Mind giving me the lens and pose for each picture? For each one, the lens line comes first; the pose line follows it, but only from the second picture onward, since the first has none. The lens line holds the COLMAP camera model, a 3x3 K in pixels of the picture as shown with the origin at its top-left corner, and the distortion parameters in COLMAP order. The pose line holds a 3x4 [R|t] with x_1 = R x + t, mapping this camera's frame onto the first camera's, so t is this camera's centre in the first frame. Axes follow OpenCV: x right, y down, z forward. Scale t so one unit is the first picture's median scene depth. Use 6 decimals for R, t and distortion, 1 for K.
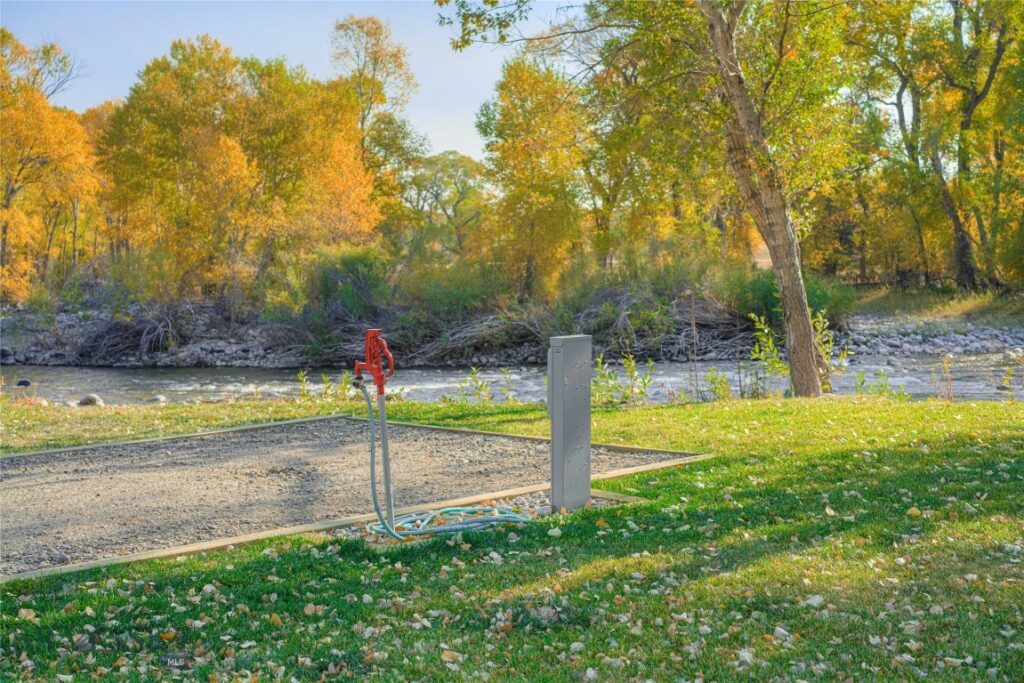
lens RADIAL K [[1657.7, 0, 512.4], [0, 1657.7, 342.2], [0, 0, 1]] dist [-0.011808, 0.000000]
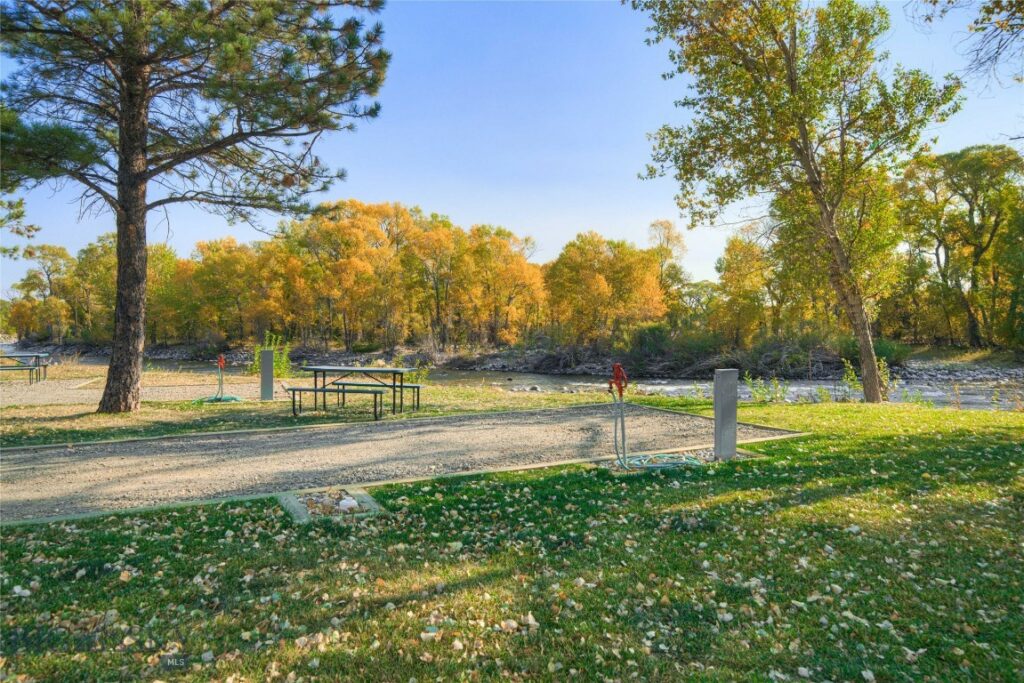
lens RADIAL K [[693.7, 0, 508.8], [0, 693.7, 338.3], [0, 0, 1]] dist [-0.001914, -0.004833]
pose [[0.945528, 0.015503, -0.325172, 0.038403], [-0.026938, 0.999166, -0.030695, -0.005510], [0.324425, 0.037783, 0.945157, 0.100115]]
